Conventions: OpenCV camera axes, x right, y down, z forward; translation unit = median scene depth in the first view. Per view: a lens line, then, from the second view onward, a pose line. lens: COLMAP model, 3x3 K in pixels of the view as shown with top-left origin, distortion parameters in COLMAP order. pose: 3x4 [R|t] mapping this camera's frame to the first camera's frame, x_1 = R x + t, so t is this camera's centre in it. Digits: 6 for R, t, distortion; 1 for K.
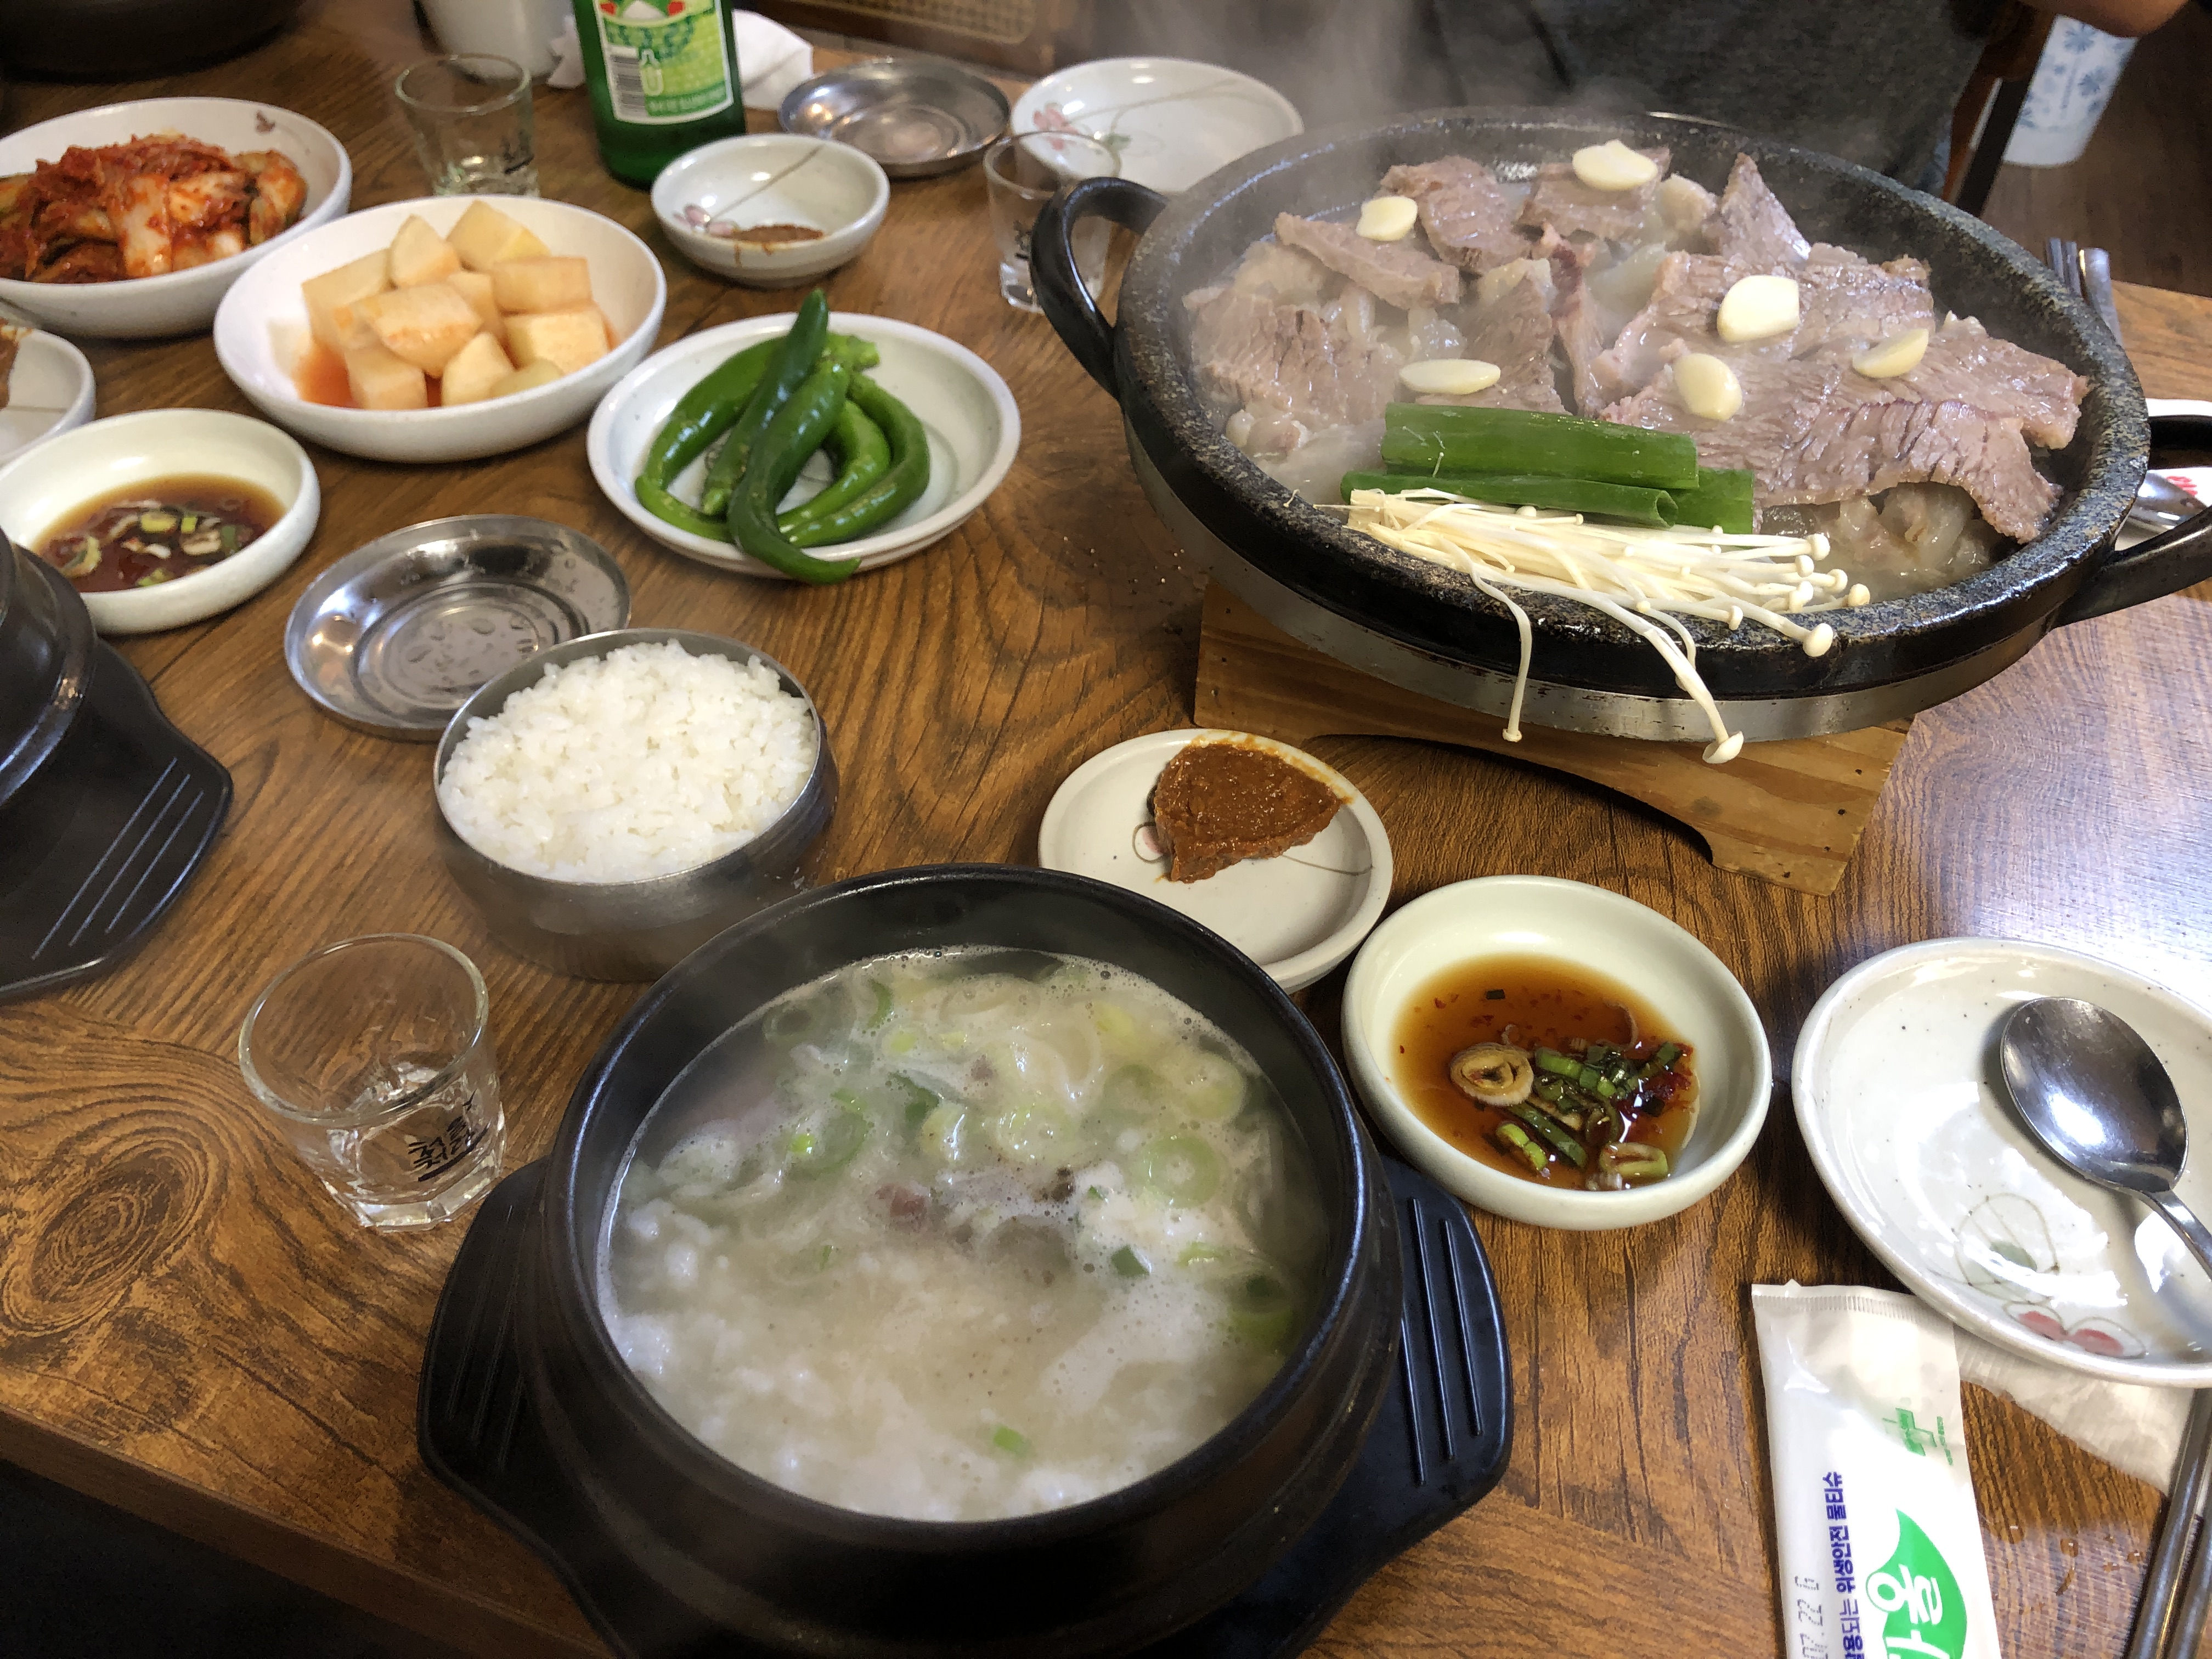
lens RADIAL K [[1826.5, 0, 1106.0], [0, 1826.5, 829.5], [0, 0, 1]] dist [0.030940, -0.002401]
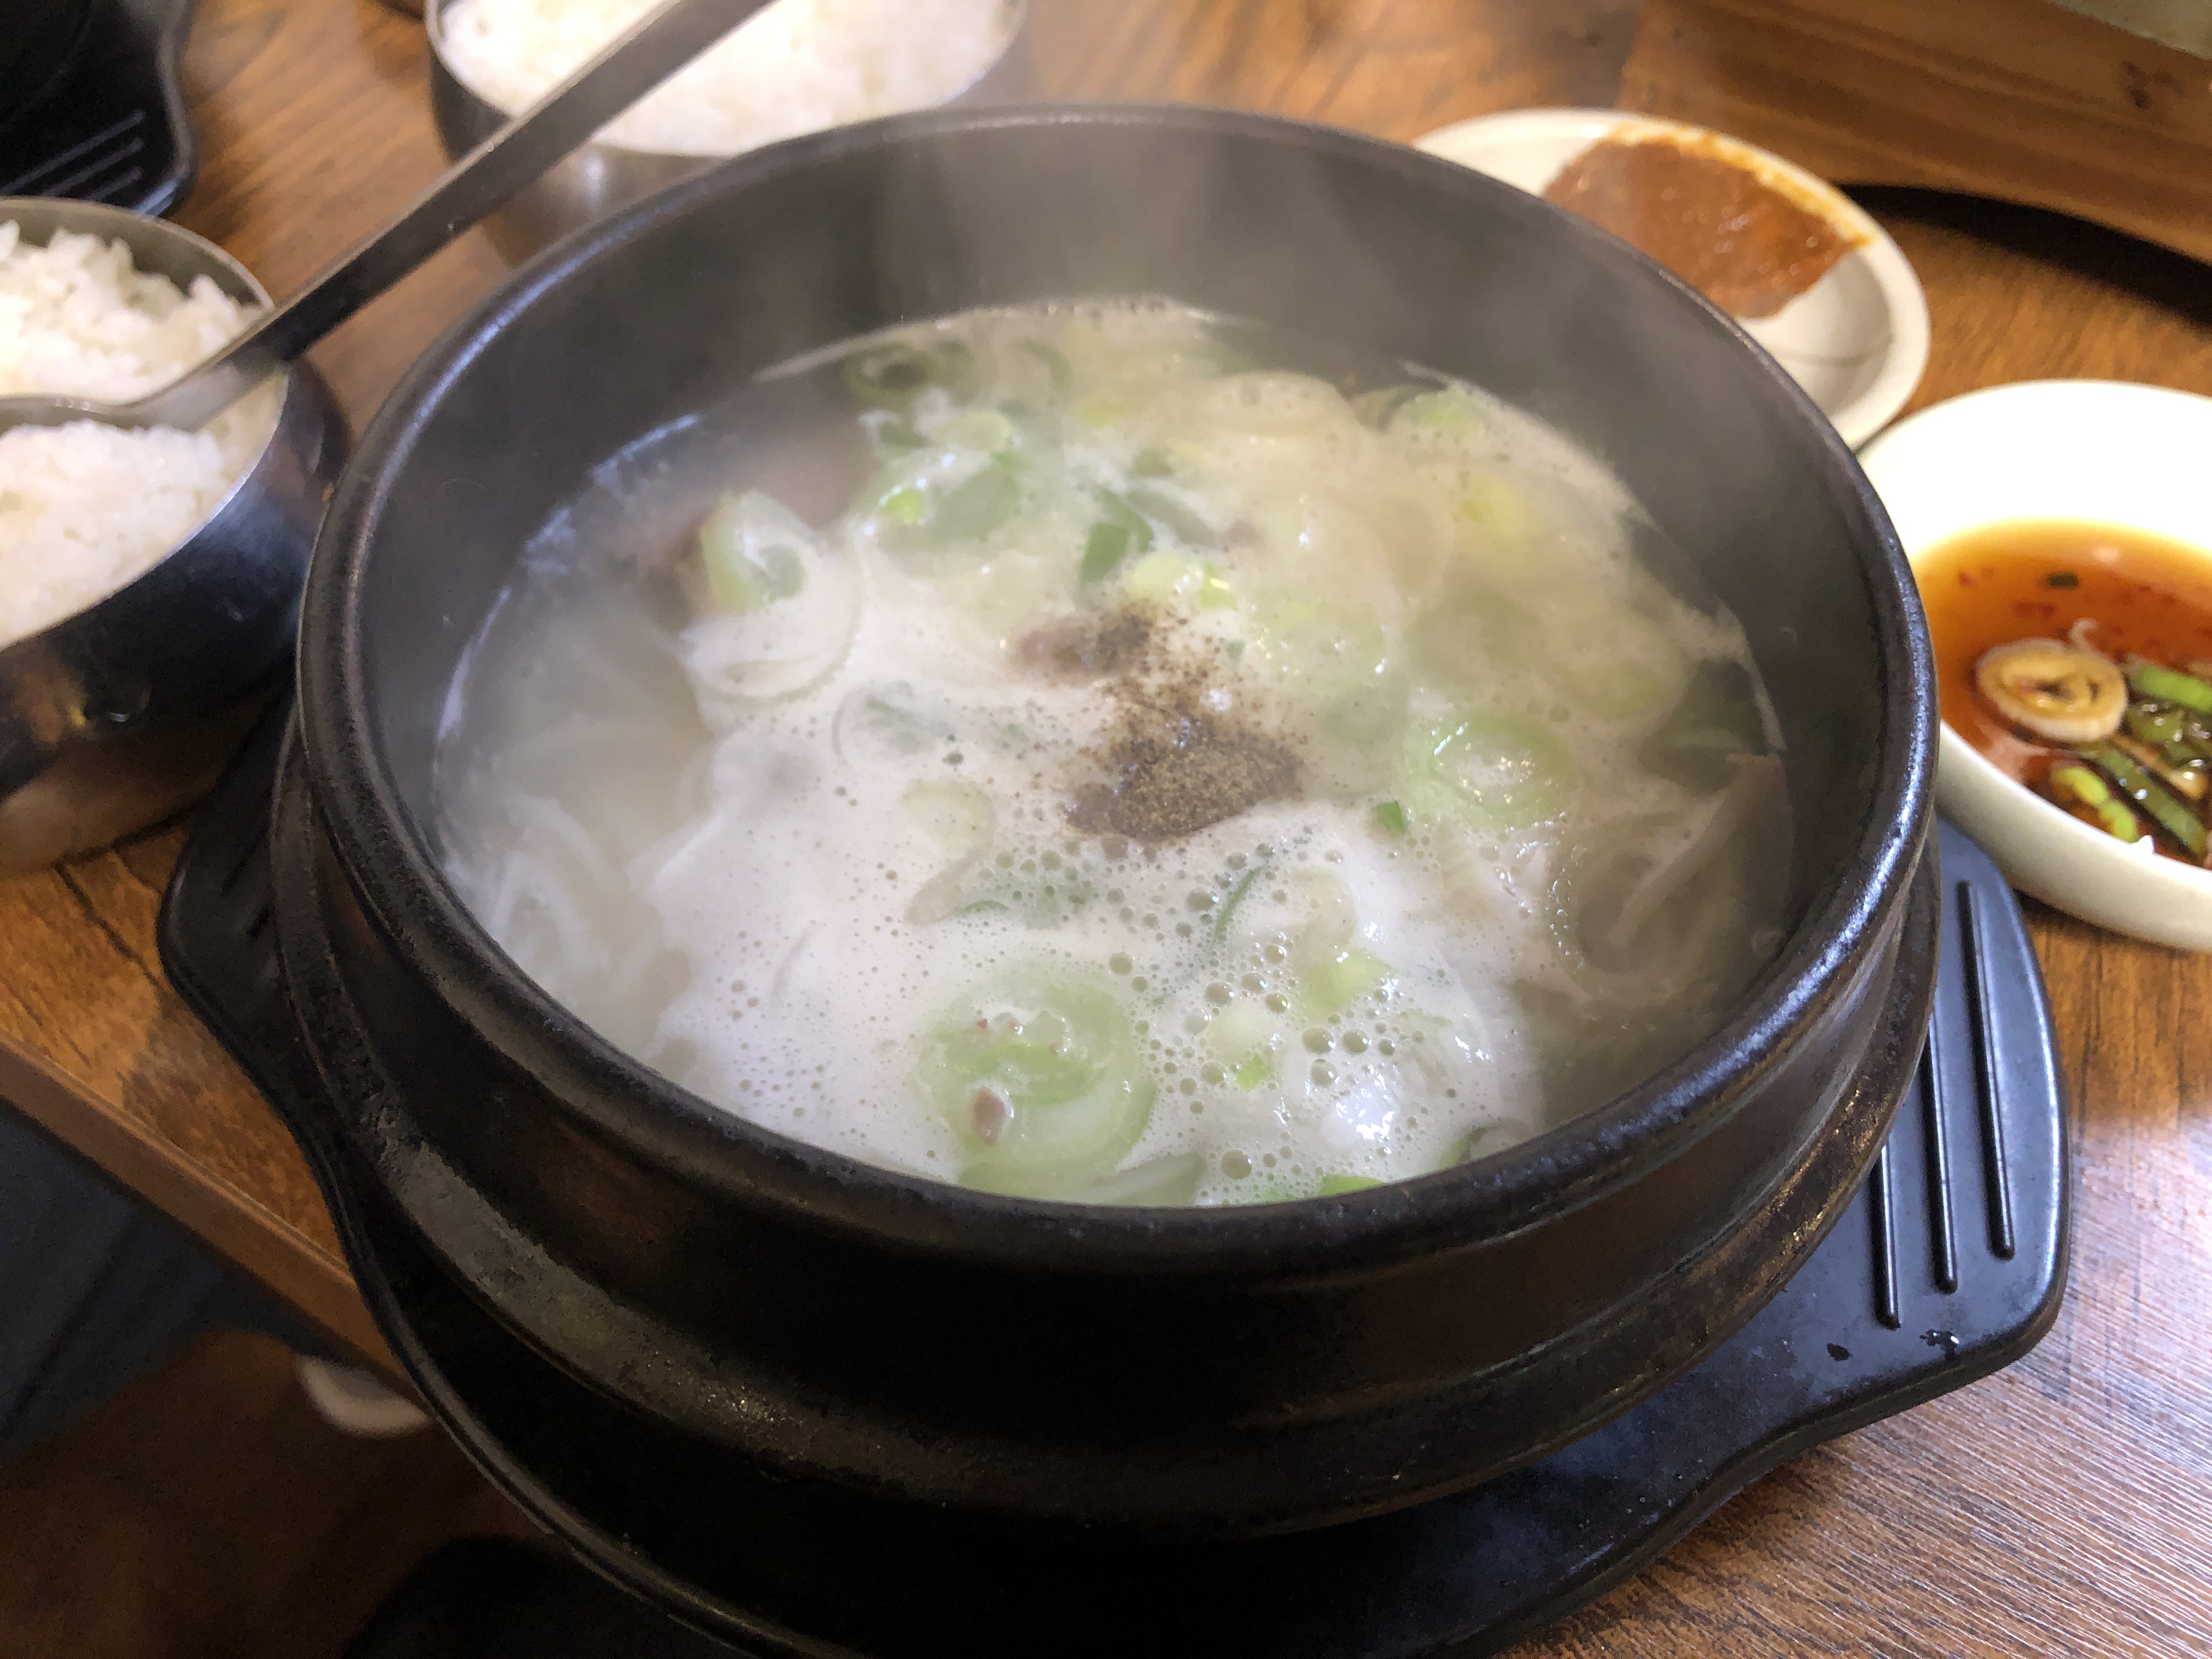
lens RADIAL K [[1826.5, 0, 1106.0], [0, 1826.5, 829.5], [0, 0, 1]] dist [0.030940, -0.002401]
pose [[0.977383, 0.159386, -0.138988, 0.002655], [-0.139719, 0.980050, 0.141356, 0.123806], [0.158746, -0.118740, 0.980153, 0.329653]]
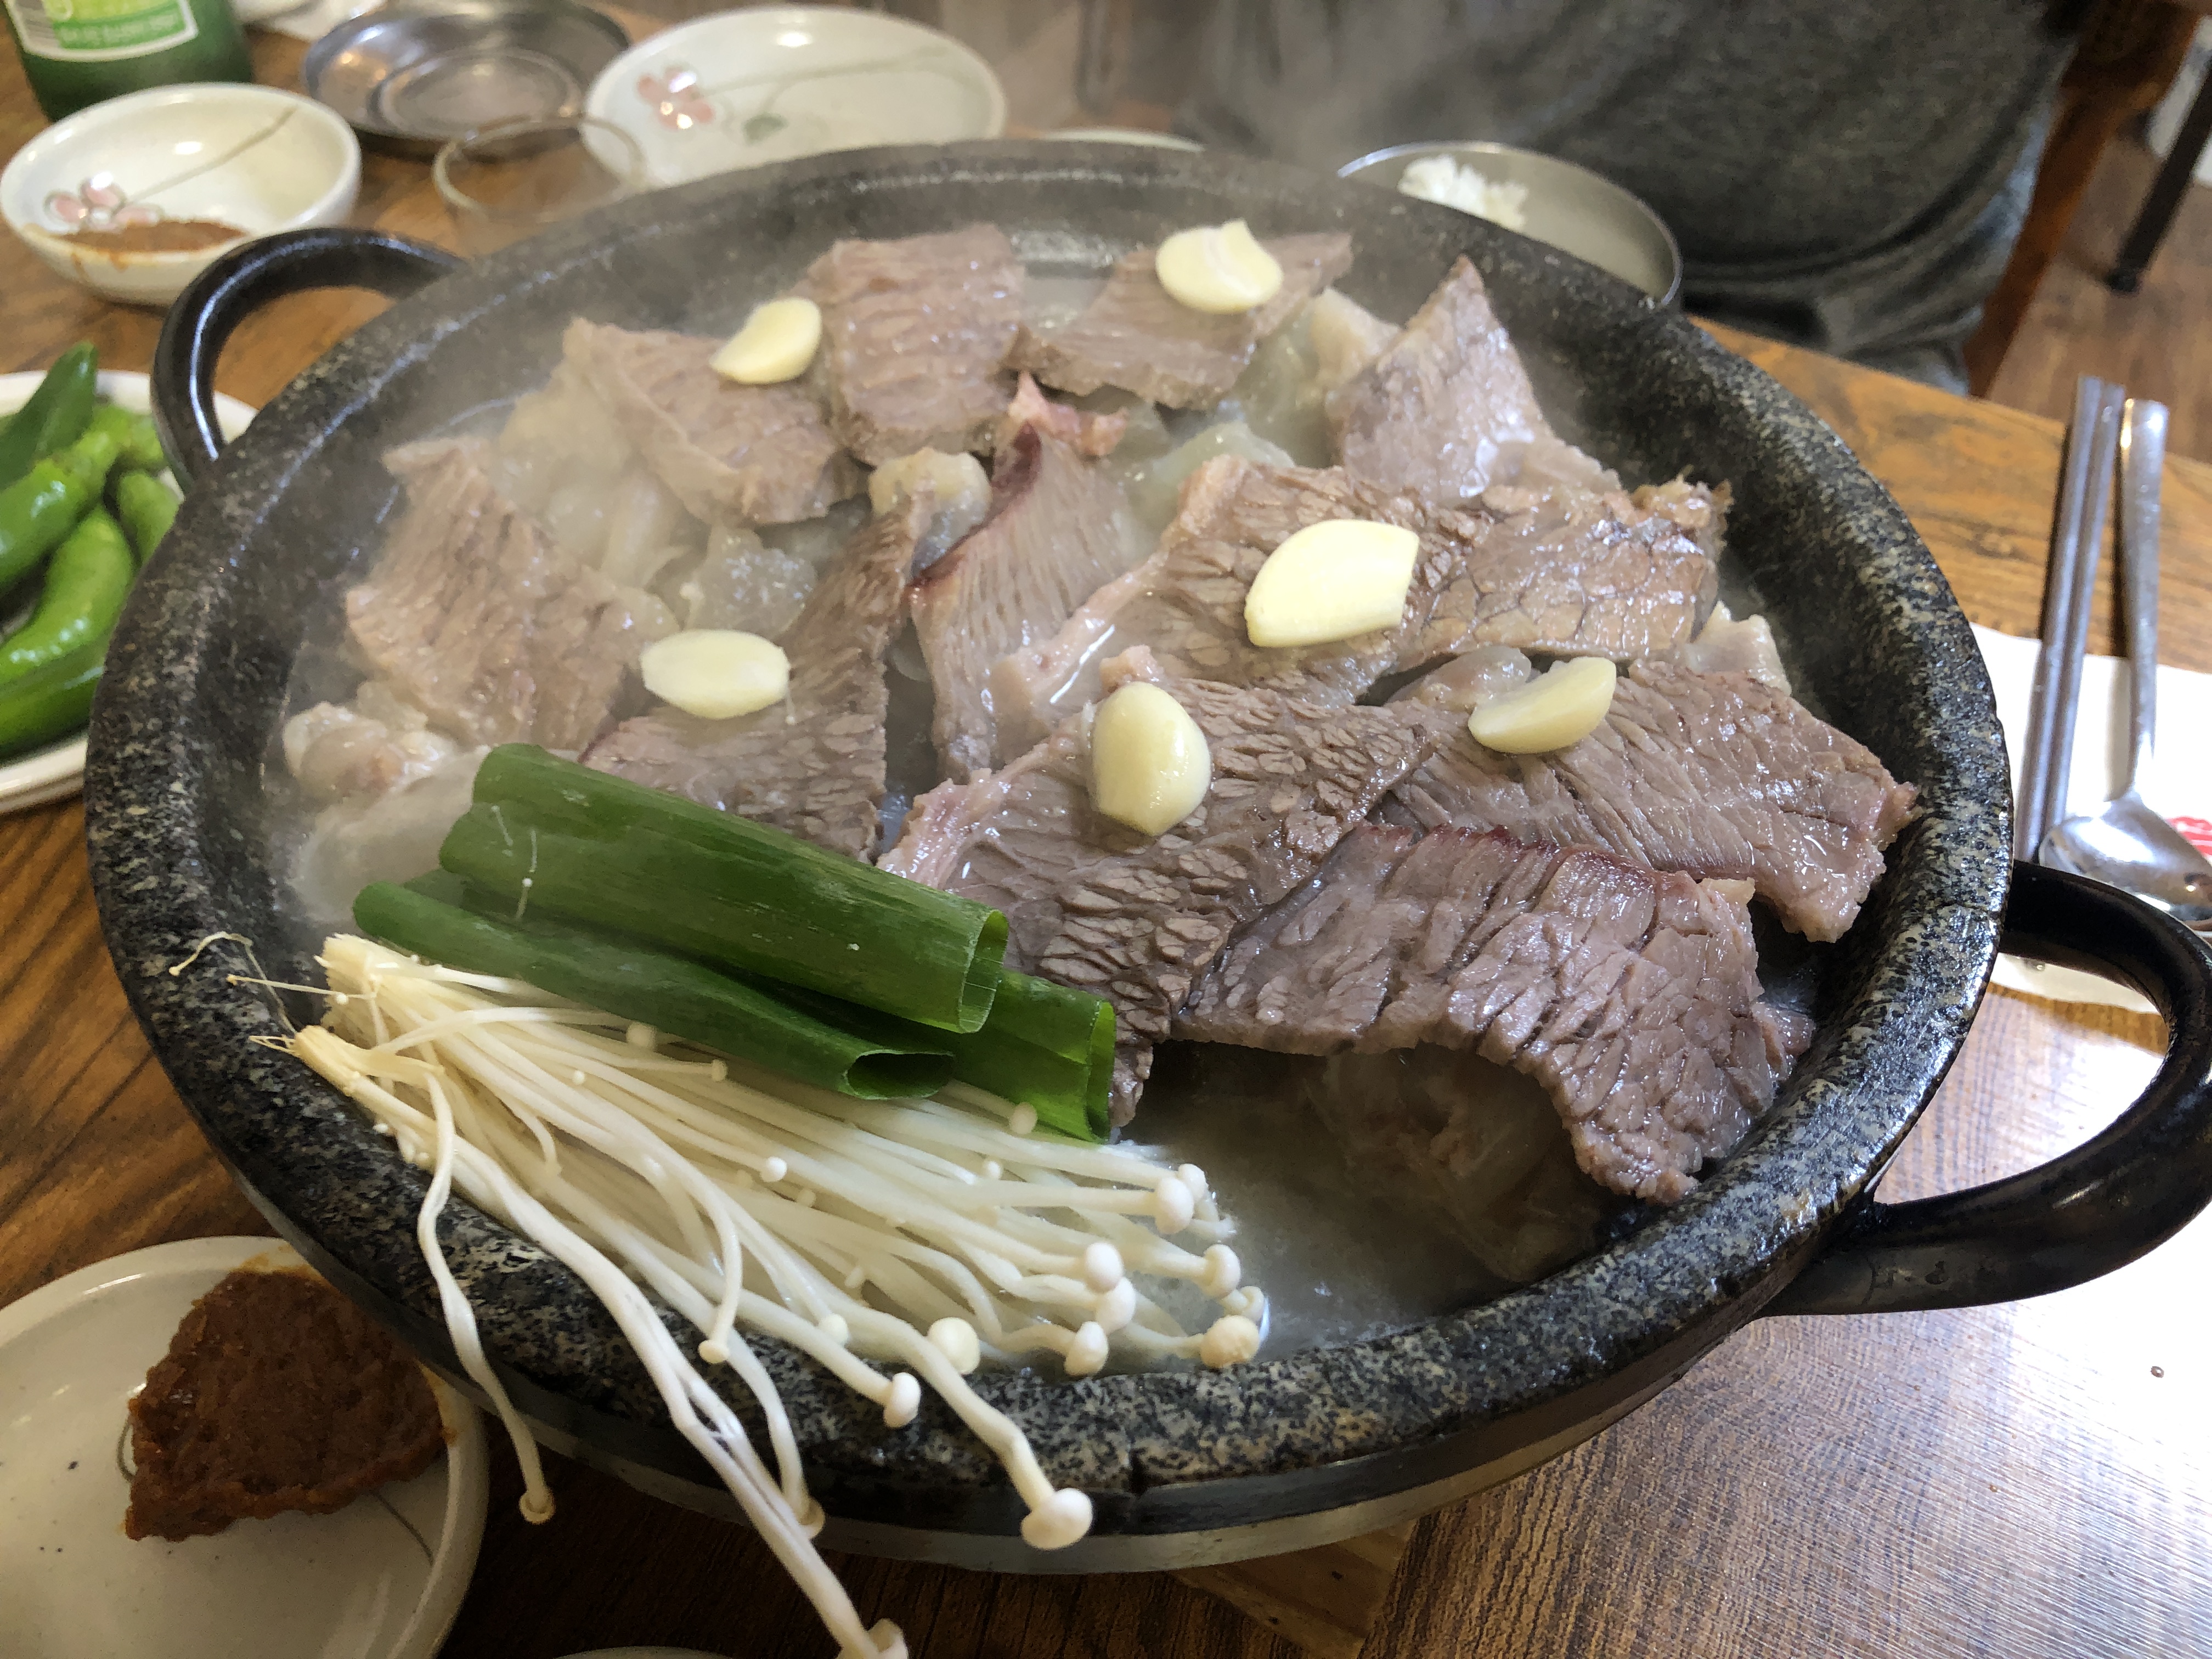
lens RADIAL K [[1814.6, 0, 1106.0], [0, 1814.6, 829.5], [0, 0, 1]] dist [0.026177, -0.016141]
pose [[0.992025, 0.098365, -0.078803, 0.350002], [-0.094775, 0.994337, 0.048084, -0.238902], [0.083086, -0.040232, 0.995730, 0.473472]]
